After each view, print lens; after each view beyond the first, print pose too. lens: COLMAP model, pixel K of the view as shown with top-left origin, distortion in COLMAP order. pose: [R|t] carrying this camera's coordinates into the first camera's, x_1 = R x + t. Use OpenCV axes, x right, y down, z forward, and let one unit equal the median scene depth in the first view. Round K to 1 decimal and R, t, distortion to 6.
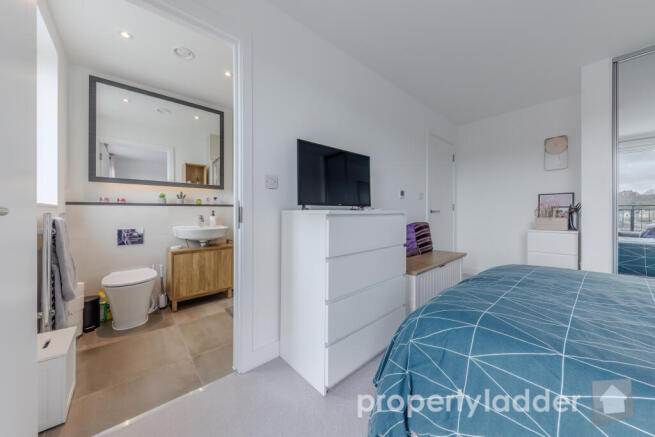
lens RADIAL K [[227.7, 0, 327.4], [0, 227.7, 212.7], [0, 0, 1]] dist [0.008496, -0.002368]
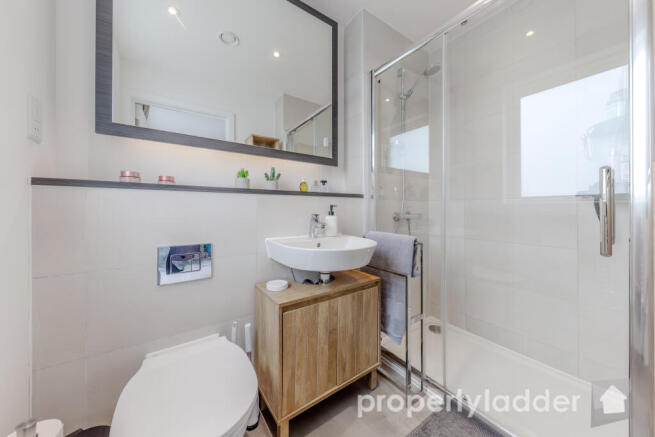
lens RADIAL K [[227.7, 0, 330.9], [0, 227.7, 213.0], [0, 0, 1]] dist [0.008496, -0.002368]
pose [[0.993184, 0.014549, -0.115647, -0.483481], [-0.012288, 0.999720, 0.020245, -0.000468], [0.115910, -0.018686, 0.993084, 0.542789]]
